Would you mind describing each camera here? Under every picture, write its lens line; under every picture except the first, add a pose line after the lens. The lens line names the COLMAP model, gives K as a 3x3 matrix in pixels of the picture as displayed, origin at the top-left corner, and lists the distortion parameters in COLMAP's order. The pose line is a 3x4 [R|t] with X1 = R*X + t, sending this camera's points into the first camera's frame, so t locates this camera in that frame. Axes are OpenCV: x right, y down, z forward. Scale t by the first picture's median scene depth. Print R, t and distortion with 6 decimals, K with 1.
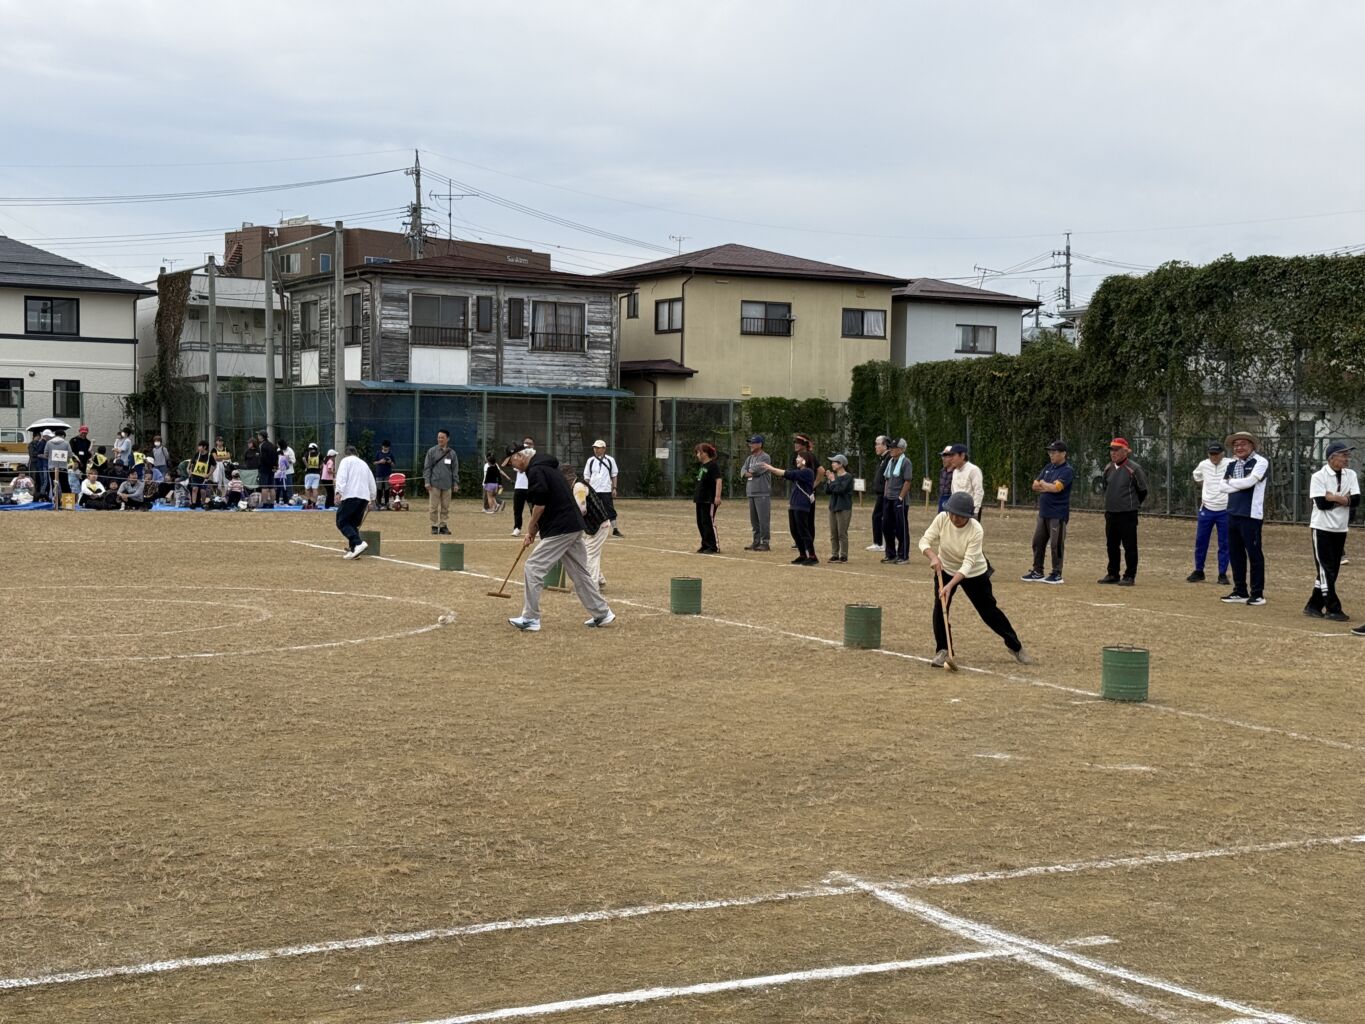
lens RADIAL K [[1915.5, 0, 702.6], [0, 1915.5, 504.8], [0, 0, 1]] dist [0.142178, -0.056141]
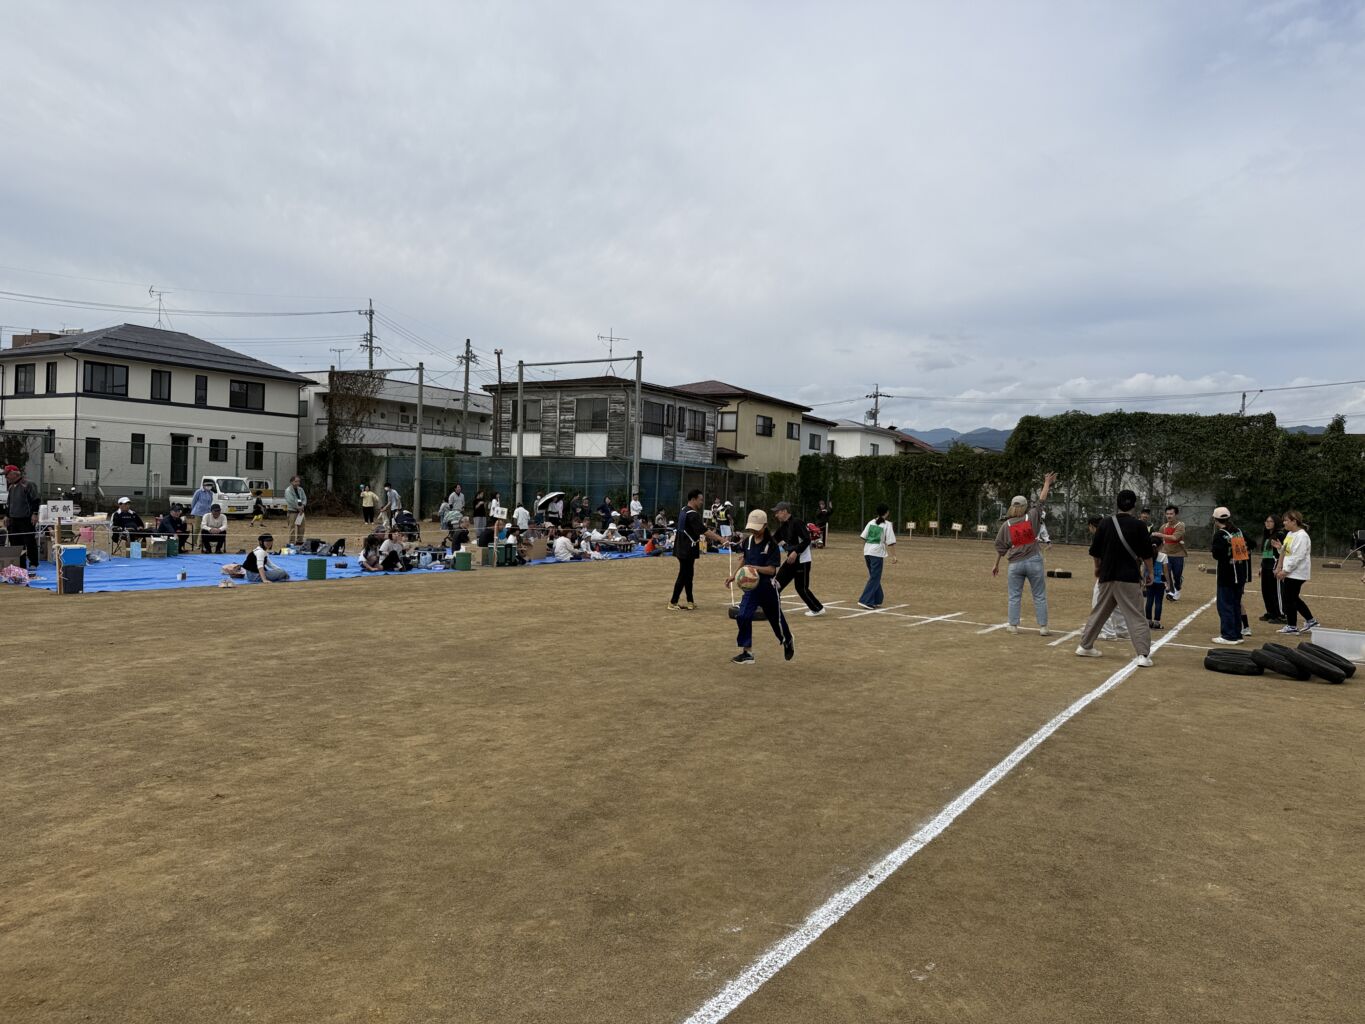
lens RADIAL K [[959.6, 0, 682.5], [0, 959.6, 512.0], [0, 0, 1]] dist [0.137646, -0.216938]
pose [[0.866718, 0.006194, 0.498760, -0.476237], [-0.005184, 0.999981, -0.003409, -0.016726], [-0.498772, 0.000369, 0.866733, 0.295041]]
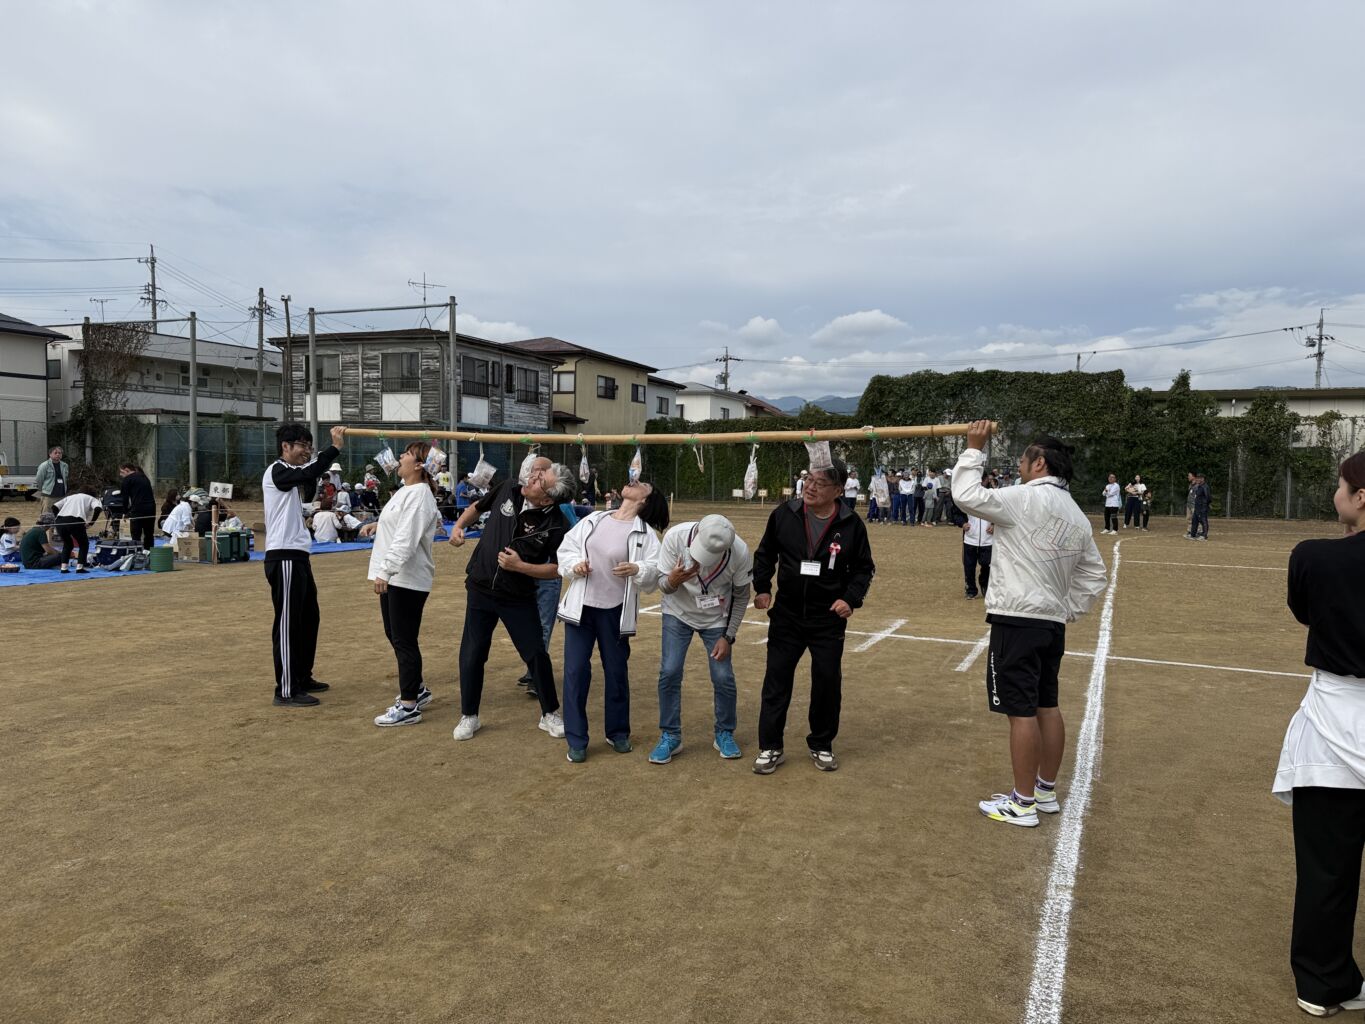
lens RADIAL K [[950.6, 0, 682.5], [0, 950.6, 512.0], [0, 0, 1]] dist [0.075805, -0.094927]
pose [[0.783688, -0.030485, 0.620406, -0.420445], [0.015095, 0.999435, 0.030041, -0.017431], [-0.620971, -0.014178, 0.783705, 0.354395]]
